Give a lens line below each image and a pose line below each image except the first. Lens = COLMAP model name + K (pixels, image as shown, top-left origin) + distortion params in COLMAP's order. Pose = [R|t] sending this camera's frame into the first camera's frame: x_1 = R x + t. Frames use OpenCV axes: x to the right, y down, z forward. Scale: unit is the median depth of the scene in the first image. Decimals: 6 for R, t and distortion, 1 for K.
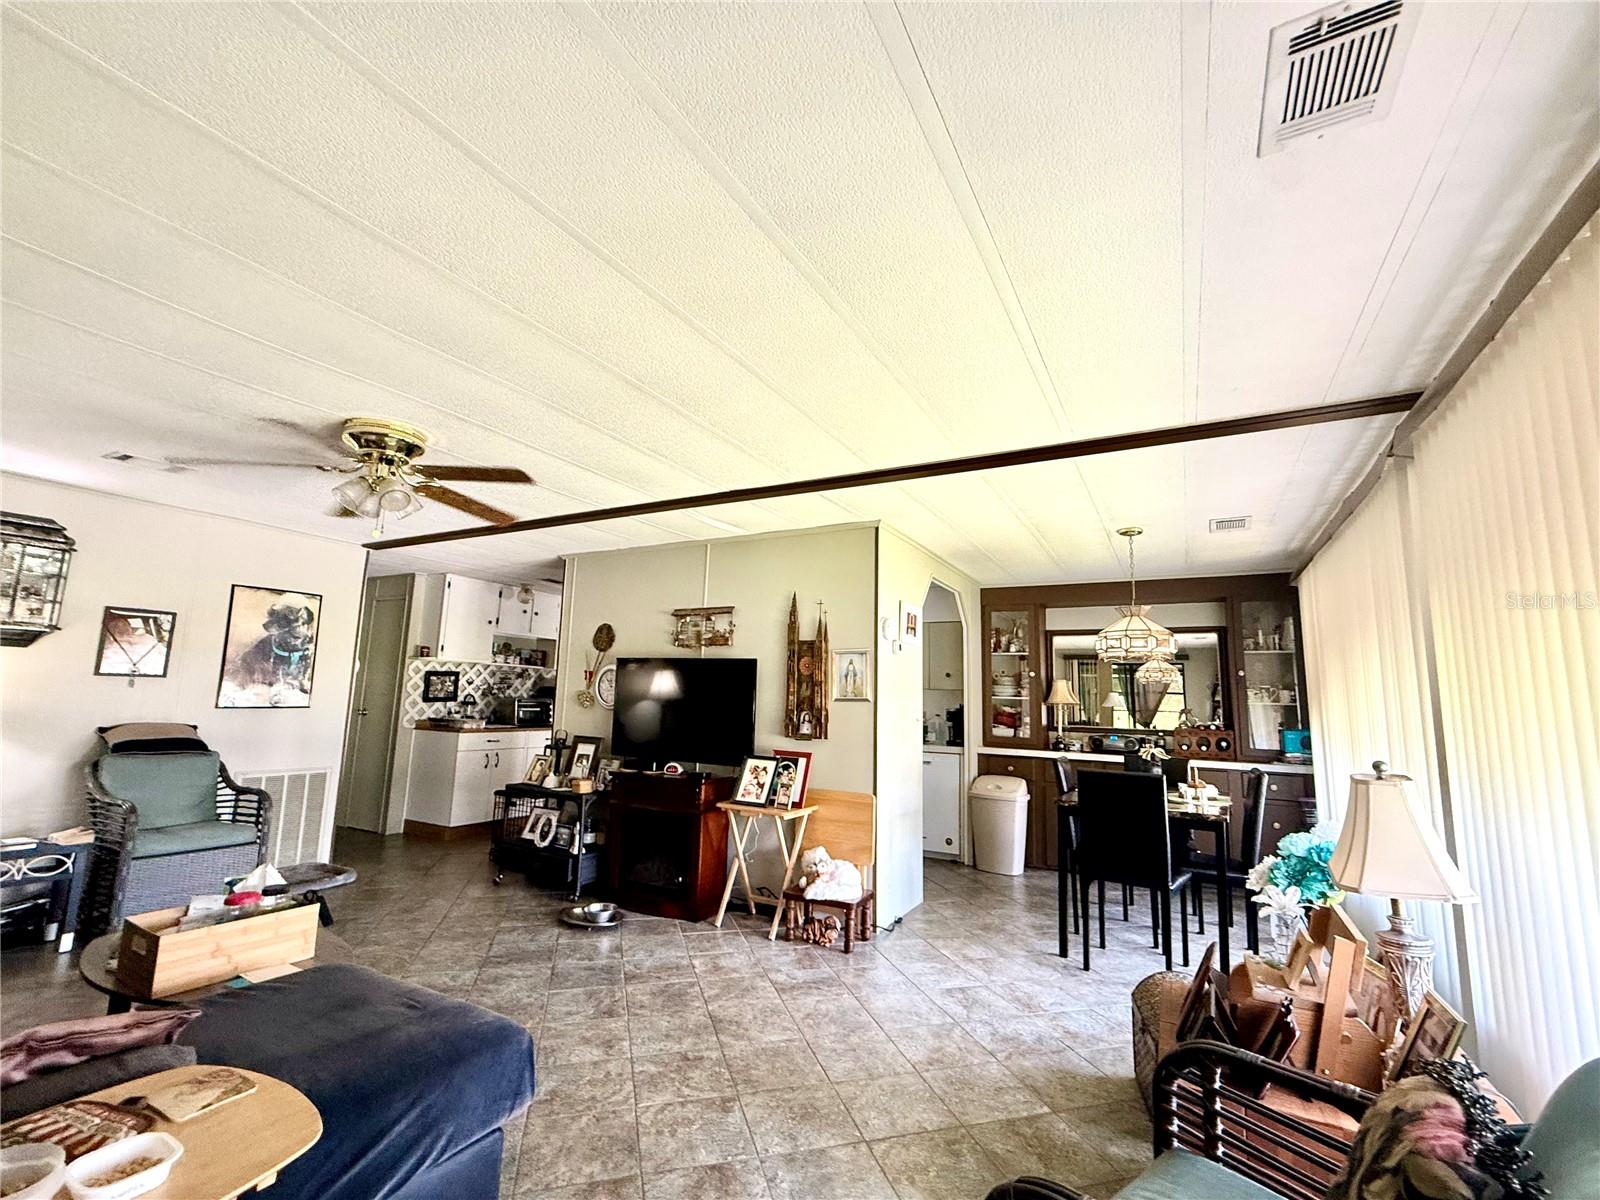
lens RADIAL K [[694.6, 0, 800.5], [0, 694.6, 595.5], [0, 0, 1]] dist [-0.001272, -0.000089]
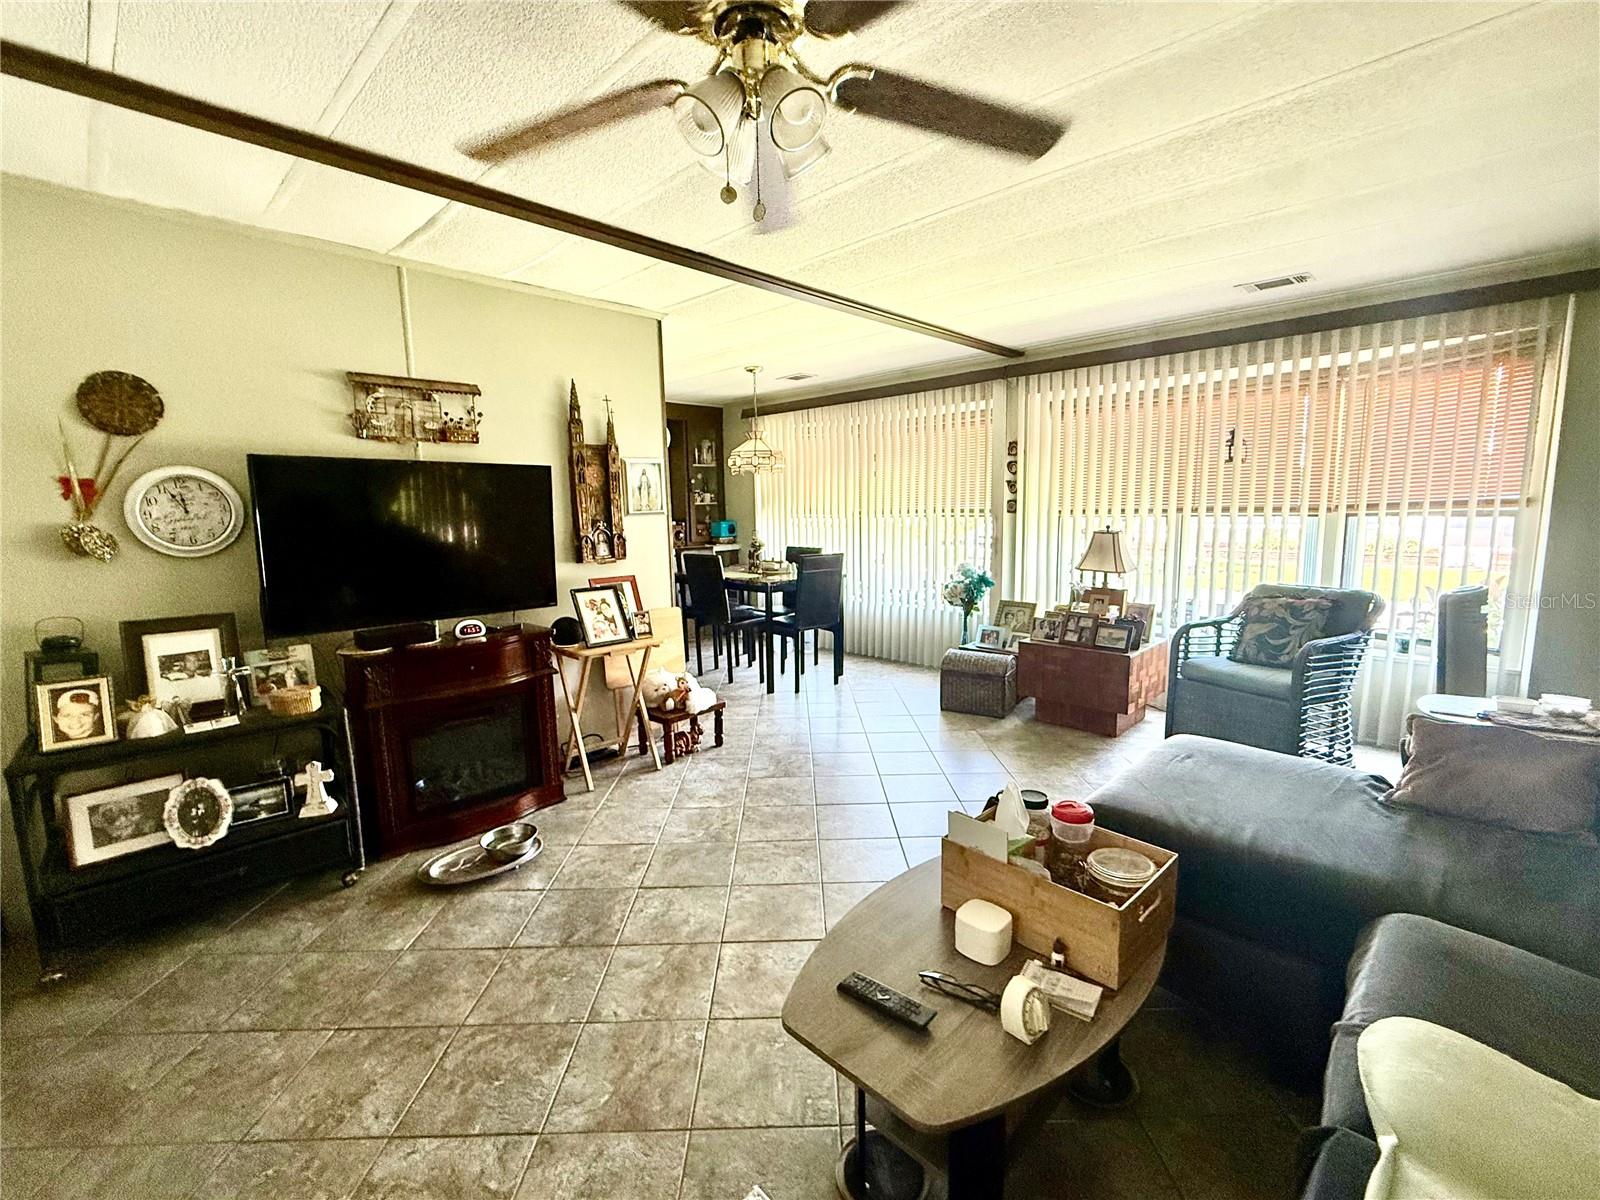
lens RADIAL K [[695.3, 0, 800.6], [0, 695.3, 596.7], [0, 0, 1]] dist [-0.001582, 0.000549]
pose [[0.264338, -0.160380, 0.951001, -0.746384], [-0.121492, 0.972683, 0.197806, 0.047918], [-0.956747, -0.167827, 0.237632, 0.548846]]
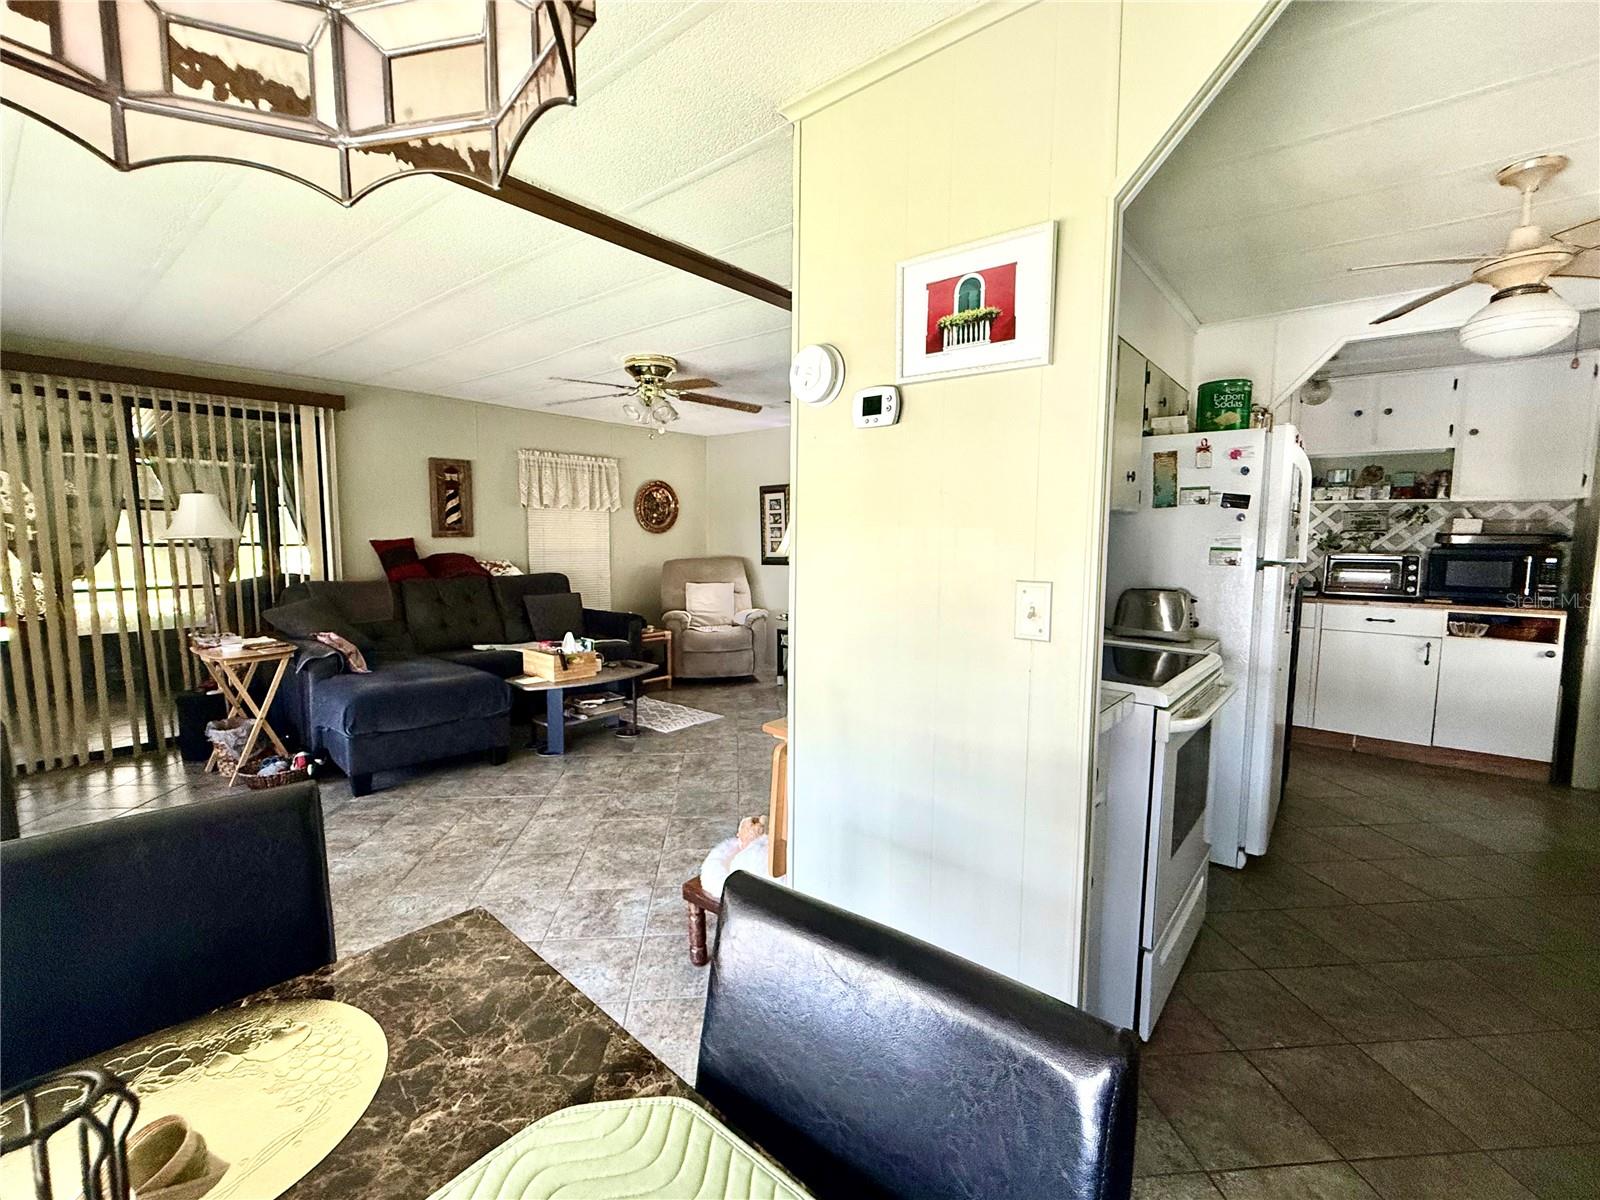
lens RADIAL K [[699.3, 0, 802.2], [0, 699.3, 597.3], [0, 0, 1]] dist [-0.000248, 0.000182]
pose [[-0.186488, 0.062462, -0.980470, 0.526056], [0.138908, 0.989628, 0.036625, 0.157512], [0.972588, -0.129365, -0.193230, 1.040000]]
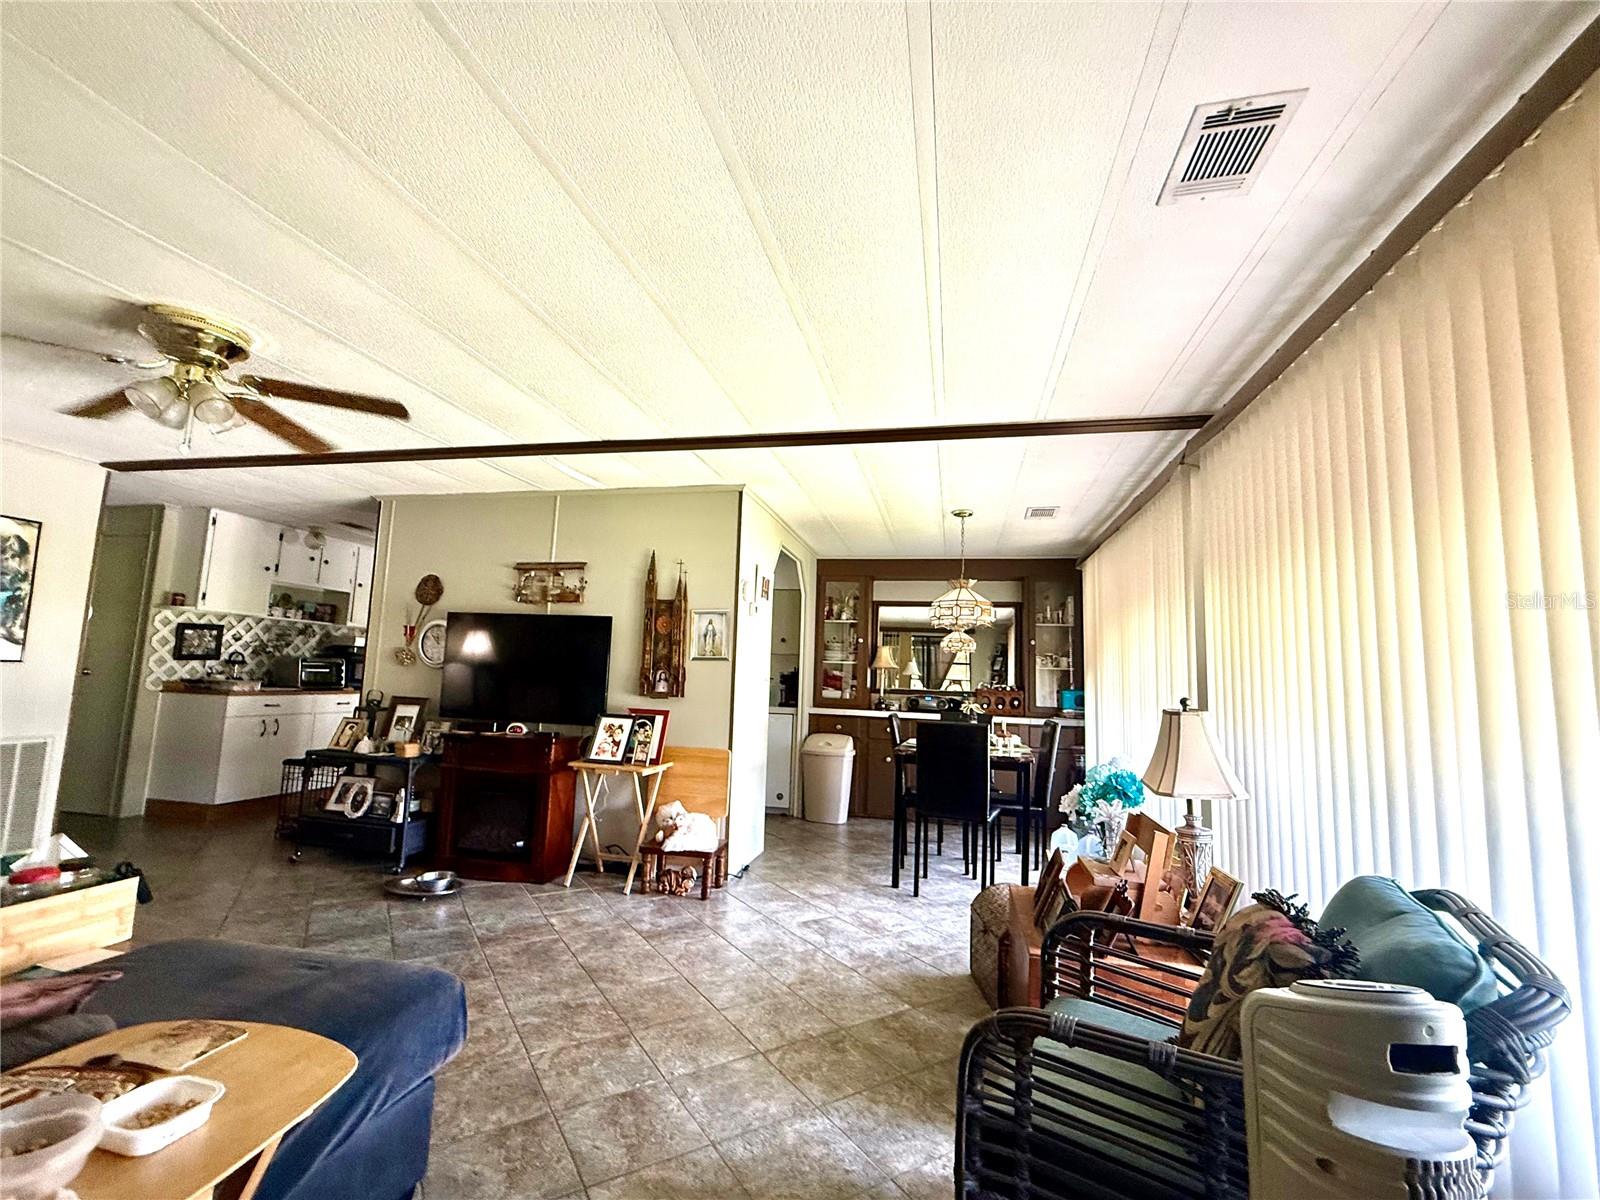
lens RADIAL K [[695.3, 0, 800.6], [0, 695.3, 596.7], [0, 0, 1]] dist [-0.001582, 0.000549]
pose [[0.959676, 0.037918, 0.278540, -0.083953], [-0.049794, 0.998122, 0.035681, 0.015330], [-0.276664, -0.048112, 0.959762, -0.012637]]
